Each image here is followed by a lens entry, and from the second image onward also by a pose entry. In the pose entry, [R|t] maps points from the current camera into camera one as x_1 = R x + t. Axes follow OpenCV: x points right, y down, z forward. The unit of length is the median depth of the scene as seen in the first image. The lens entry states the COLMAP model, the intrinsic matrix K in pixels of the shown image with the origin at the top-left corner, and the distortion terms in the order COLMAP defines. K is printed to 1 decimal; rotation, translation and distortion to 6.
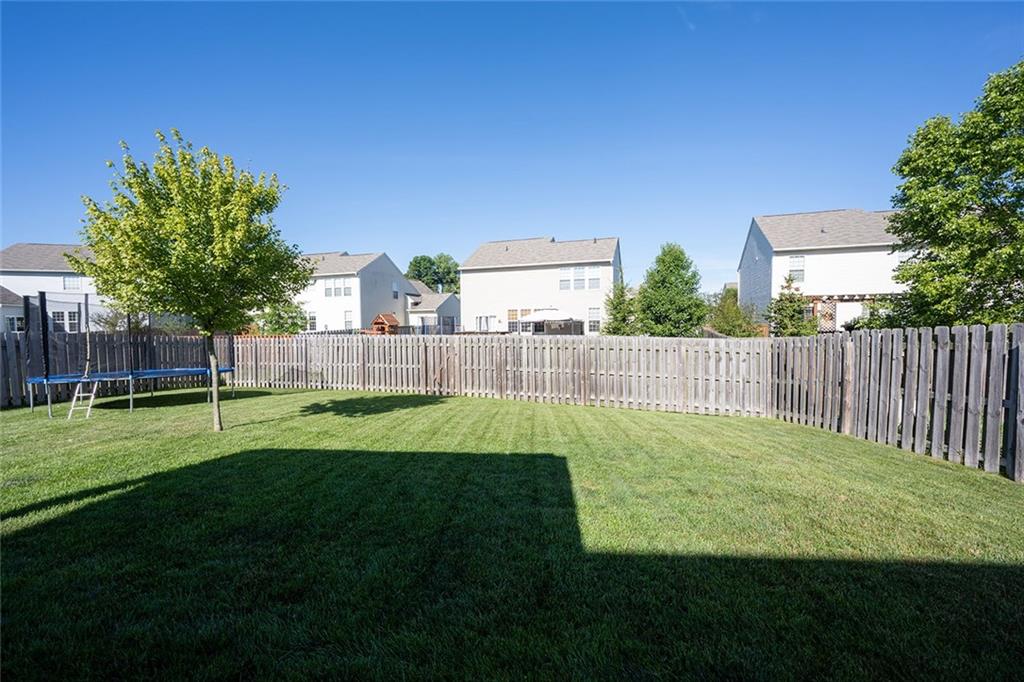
lens RADIAL K [[401.9, 0, 513.6], [0, 401.9, 343.5], [0, 0, 1]] dist [0.000495, -0.001234]
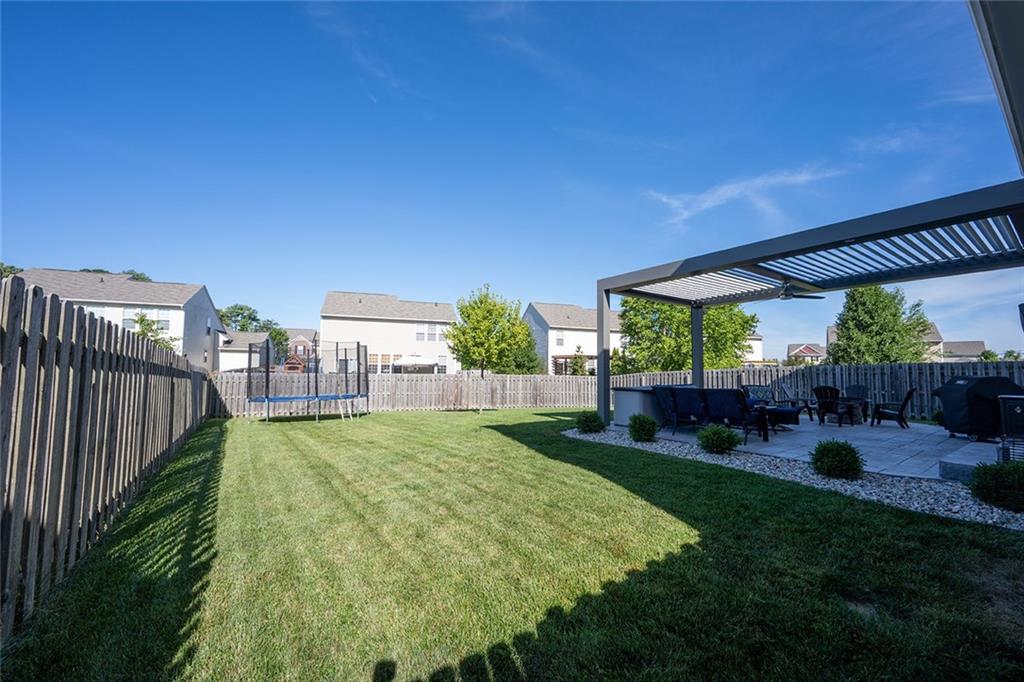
lens RADIAL K [[401.9, 0, 515.2], [0, 401.9, 343.7], [0, 0, 1]] dist [0.000495, -0.001234]
pose [[0.780773, 0.056735, 0.622234, -0.880661], [0.011724, 0.994363, -0.105378, 0.029745], [-0.624705, 0.089571, 0.775707, -0.366928]]
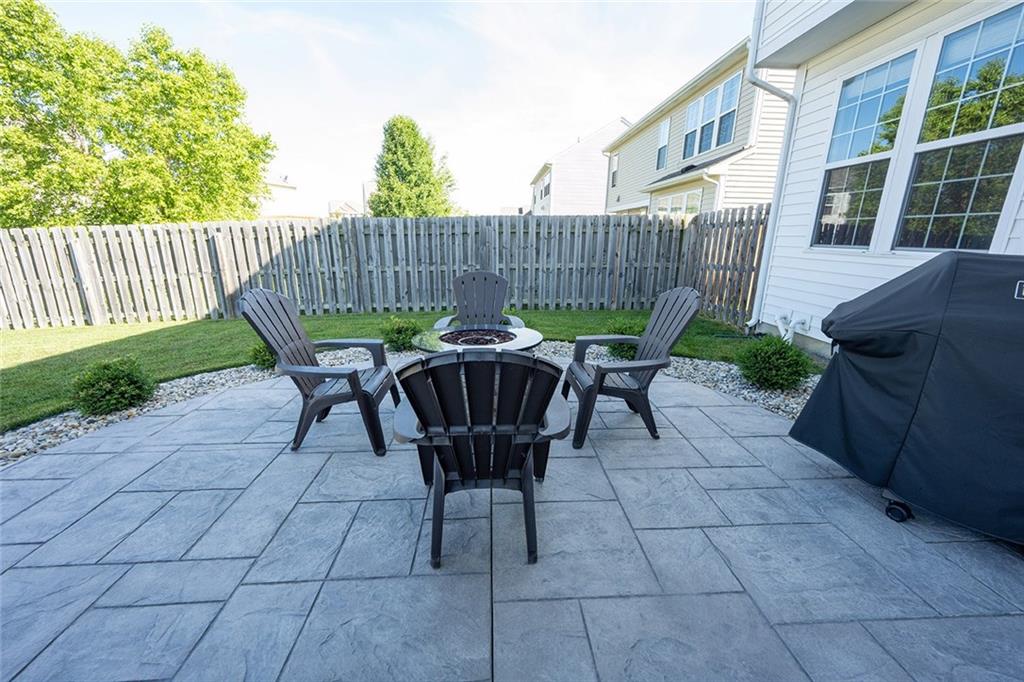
lens RADIAL K [[401.9, 0, 510.5], [0, 401.9, 341.1], [0, 0, 1]] dist [0.000495, -0.001234]
pose [[-0.103601, -0.252140, 0.962129, -0.161916], [0.035384, 0.965788, 0.256909, 0.012447], [-0.993989, 0.060660, -0.091135, -0.167573]]
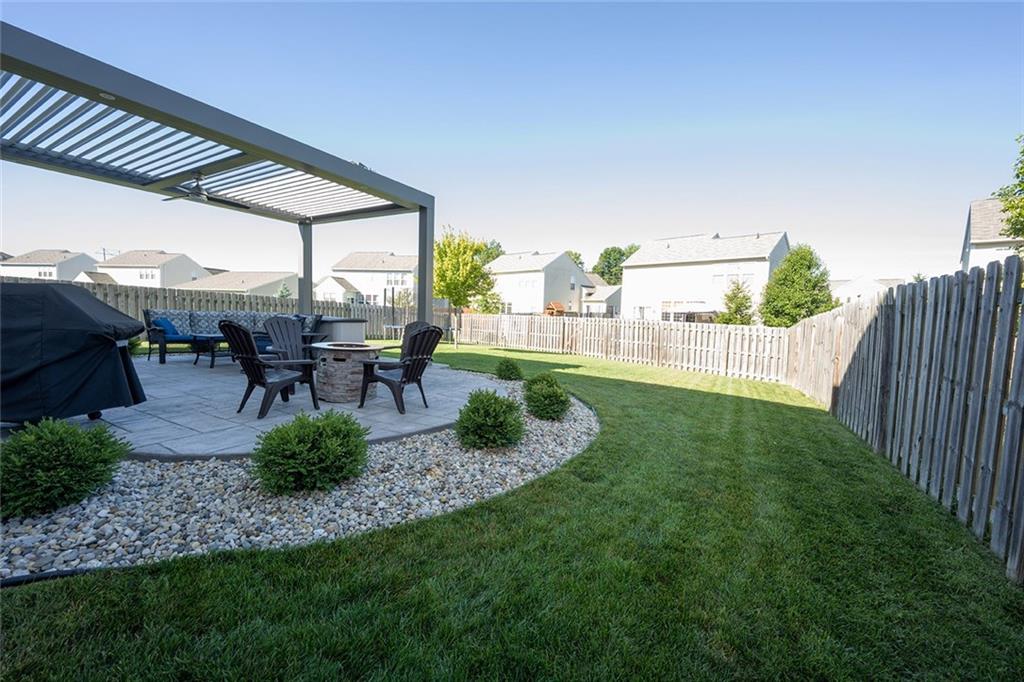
lens RADIAL K [[401.9, 0, 512.8], [0, 401.9, 338.7], [0, 0, 1]] dist [0.000495, -0.001234]
pose [[0.890130, 0.068704, -0.450498, 0.274210], [-0.062348, 0.997634, 0.028955, 0.030613], [0.451422, 0.002314, 0.892308, -0.421636]]
